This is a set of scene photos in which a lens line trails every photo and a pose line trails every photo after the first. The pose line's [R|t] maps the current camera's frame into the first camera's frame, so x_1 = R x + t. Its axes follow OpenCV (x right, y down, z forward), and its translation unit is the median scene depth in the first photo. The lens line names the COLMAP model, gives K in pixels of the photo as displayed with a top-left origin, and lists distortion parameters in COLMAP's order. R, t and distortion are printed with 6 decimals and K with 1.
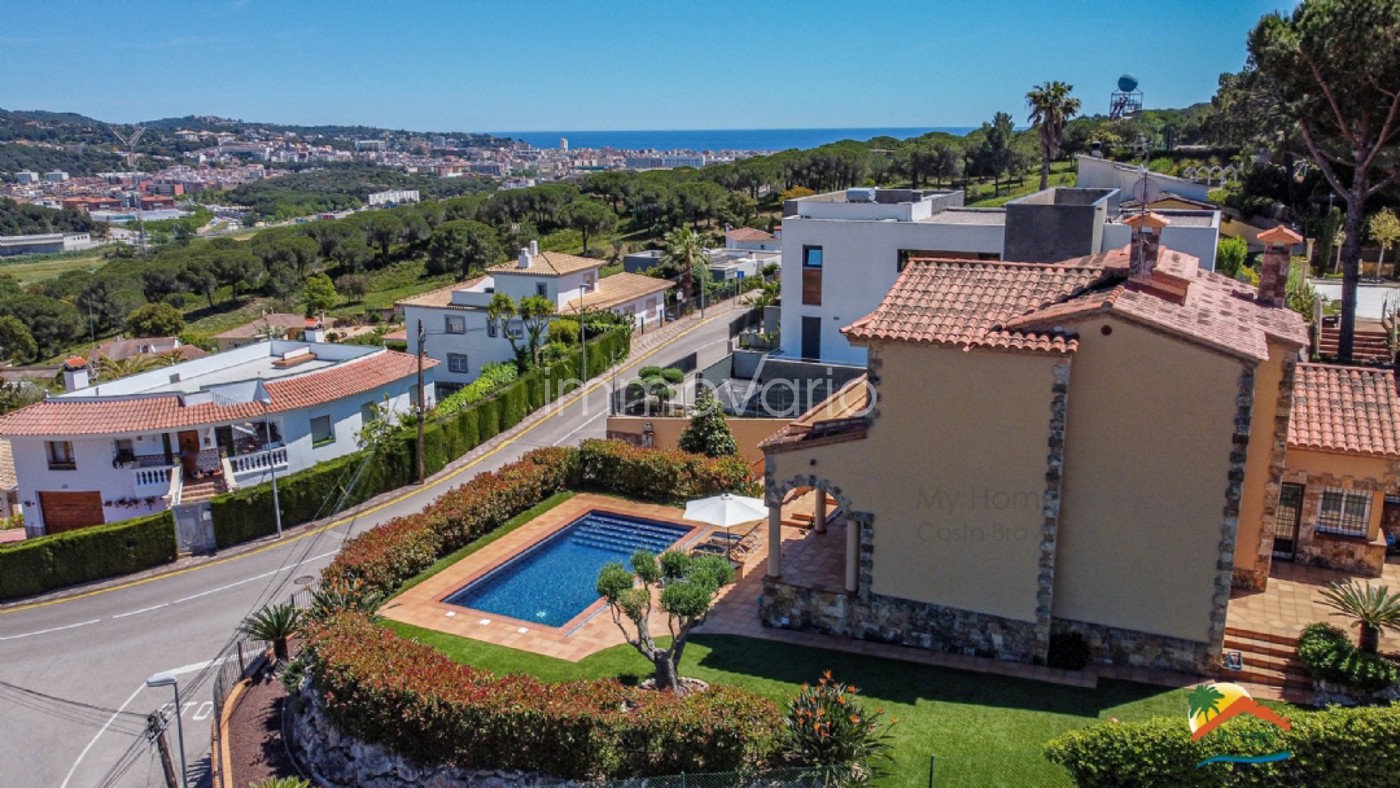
lens RADIAL K [[1050.8, 0, 744.1], [0, 1050.8, 393.4], [0, 0, 1]] dist [-0.010609, -0.006816]
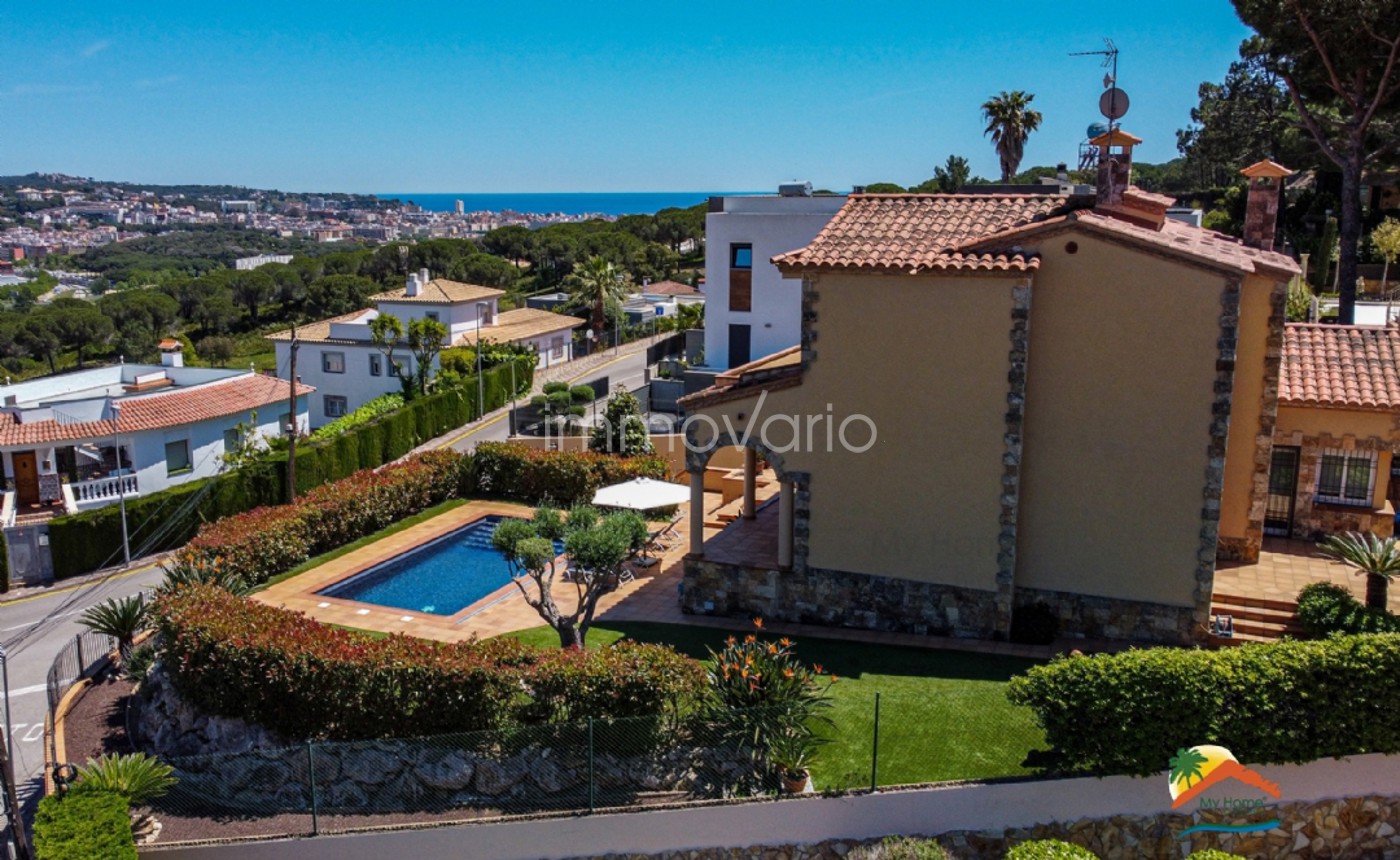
lens RADIAL K [[1204.9, 0, 673.3], [0, 1204.9, 432.9], [0, 0, 1]] dist [-0.011481, -0.004570]
pose [[0.999971, 0.001217, 0.007581, 0.001680], [-0.000866, 0.998934, -0.046155, 0.121726], [-0.007629, 0.046147, 0.998906, -0.002858]]
